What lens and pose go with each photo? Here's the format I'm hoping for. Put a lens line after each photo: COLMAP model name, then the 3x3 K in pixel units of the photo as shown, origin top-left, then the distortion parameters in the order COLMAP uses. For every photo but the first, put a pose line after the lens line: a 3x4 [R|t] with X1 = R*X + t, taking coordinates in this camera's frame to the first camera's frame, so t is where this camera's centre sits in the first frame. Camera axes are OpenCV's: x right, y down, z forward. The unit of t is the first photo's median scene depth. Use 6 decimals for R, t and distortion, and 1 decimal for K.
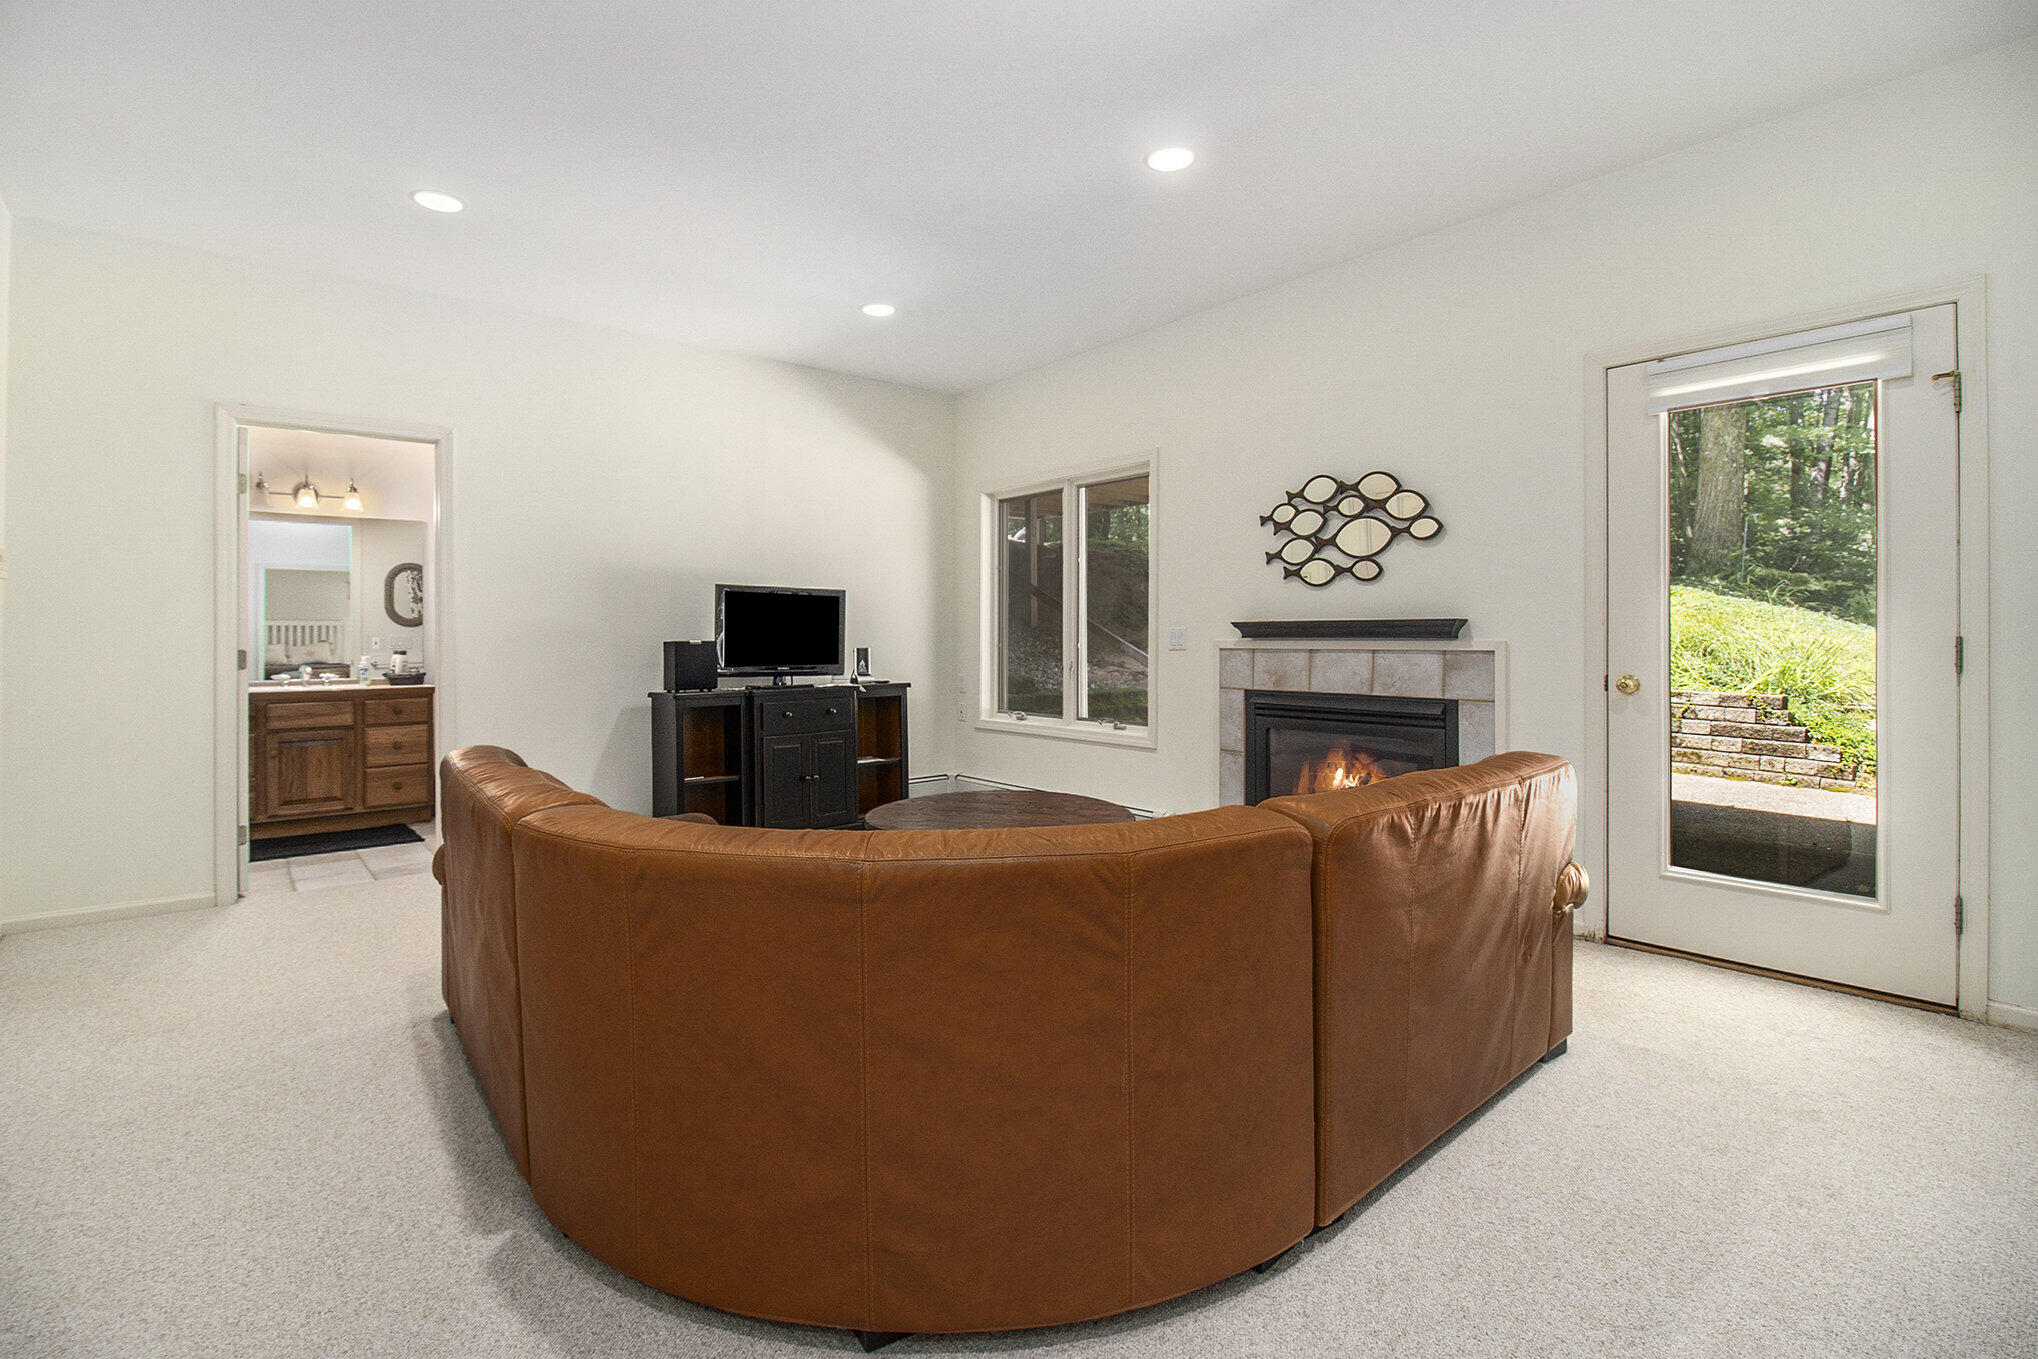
lens RADIAL K [[945.5, 0, 1021.3], [0, 945.5, 639.3], [0, 0, 1]] dist [0.015776, -0.017422]
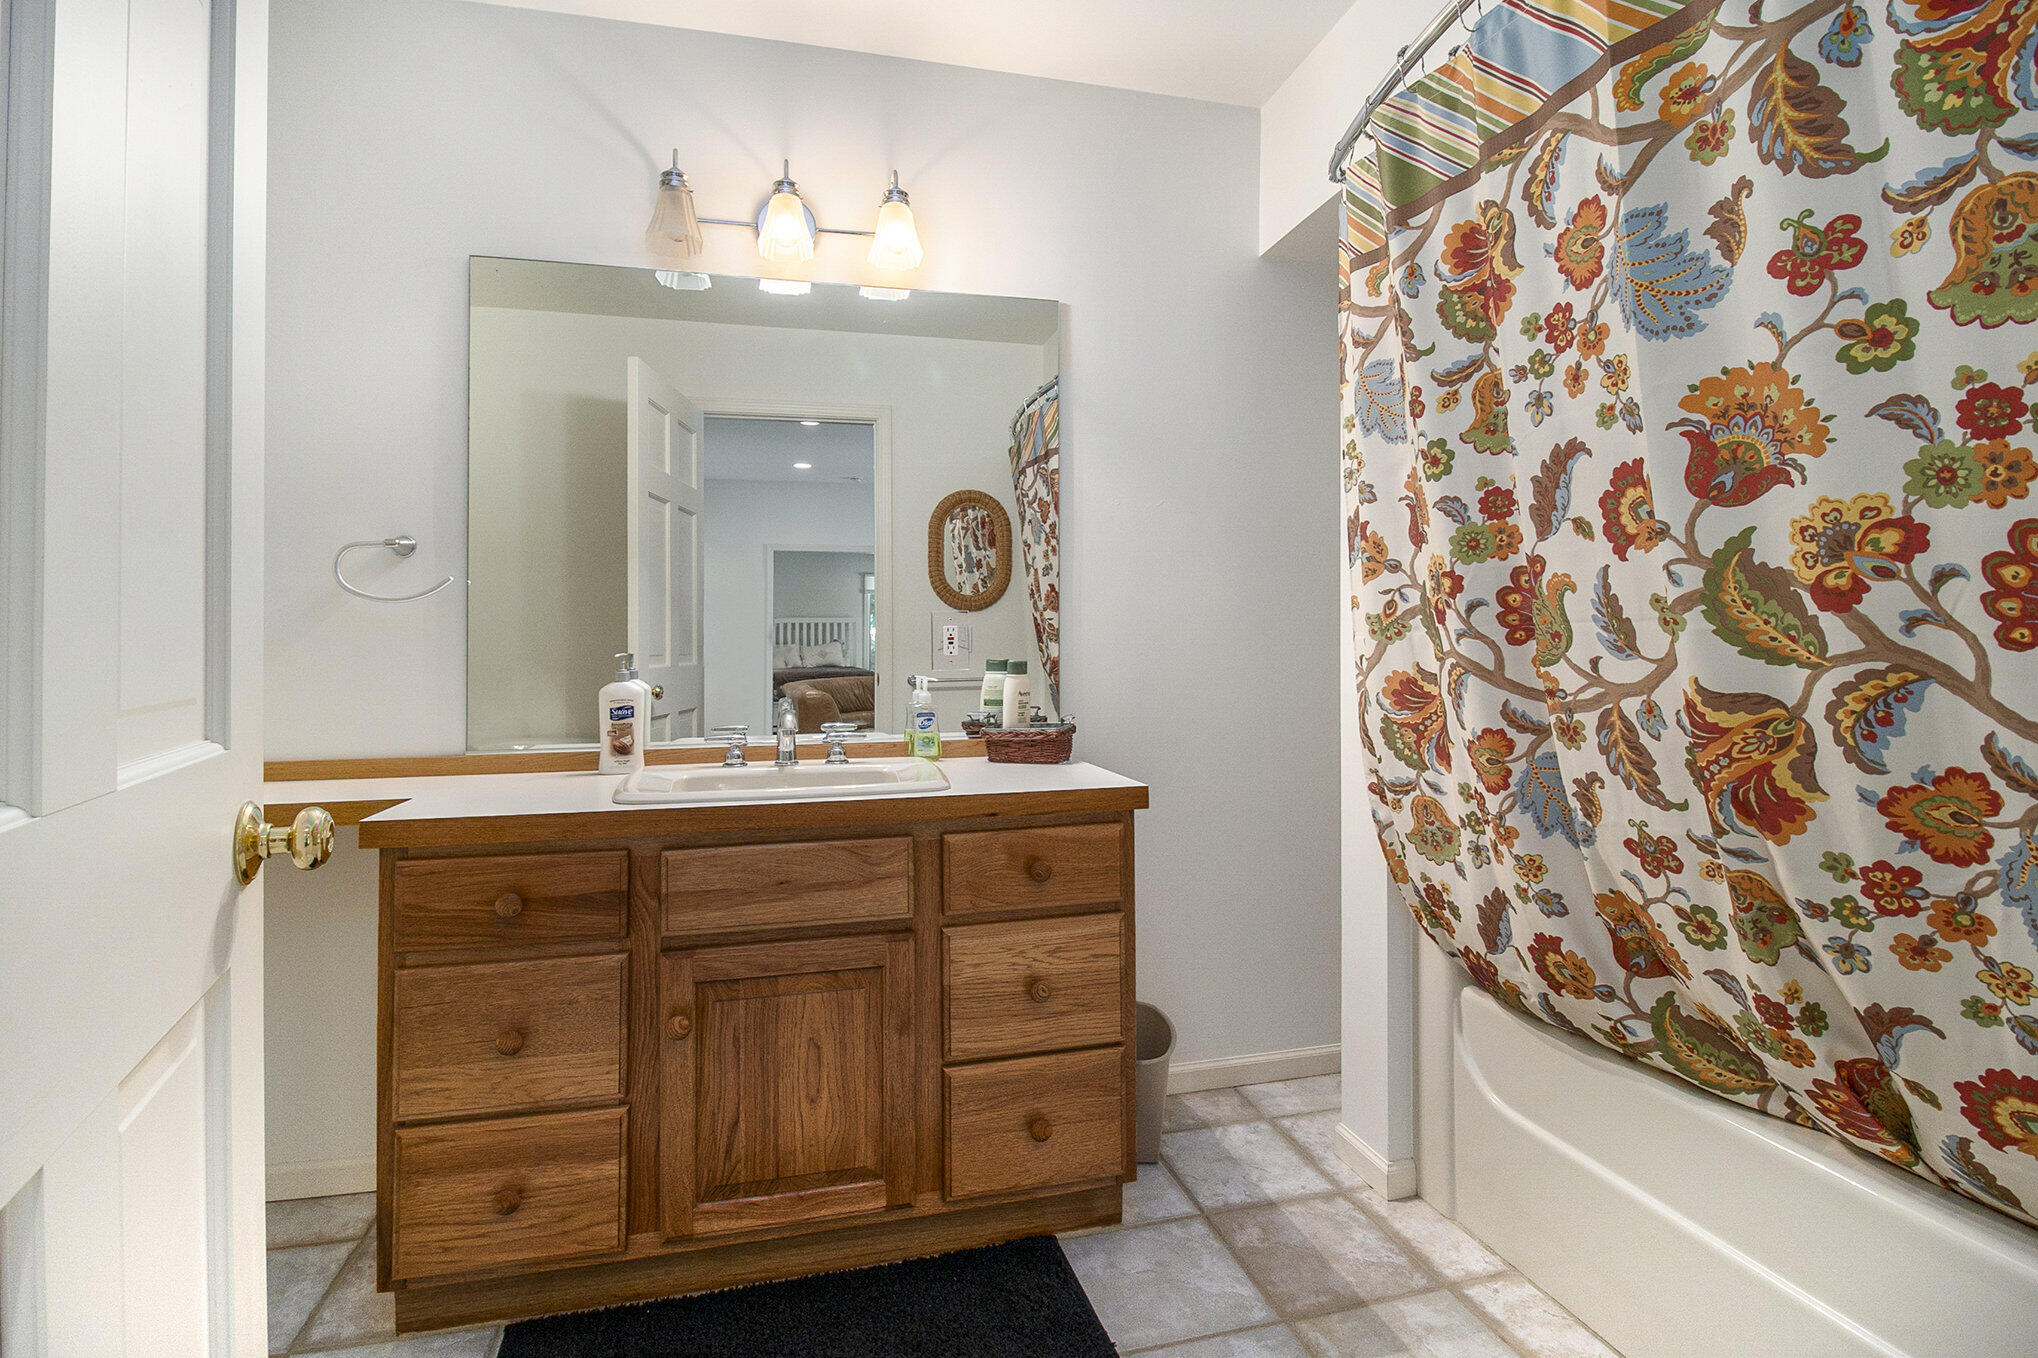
lens RADIAL K [[945.5, 0, 1021.3], [0, 945.5, 638.8], [0, 0, 1]] dist [0.015776, -0.017422]
pose [[0.904195, -0.003332, -0.427106, -0.546937], [0.002982, 0.999994, -0.001487, 0.005855], [0.427109, 0.000071, 0.904200, 0.748890]]
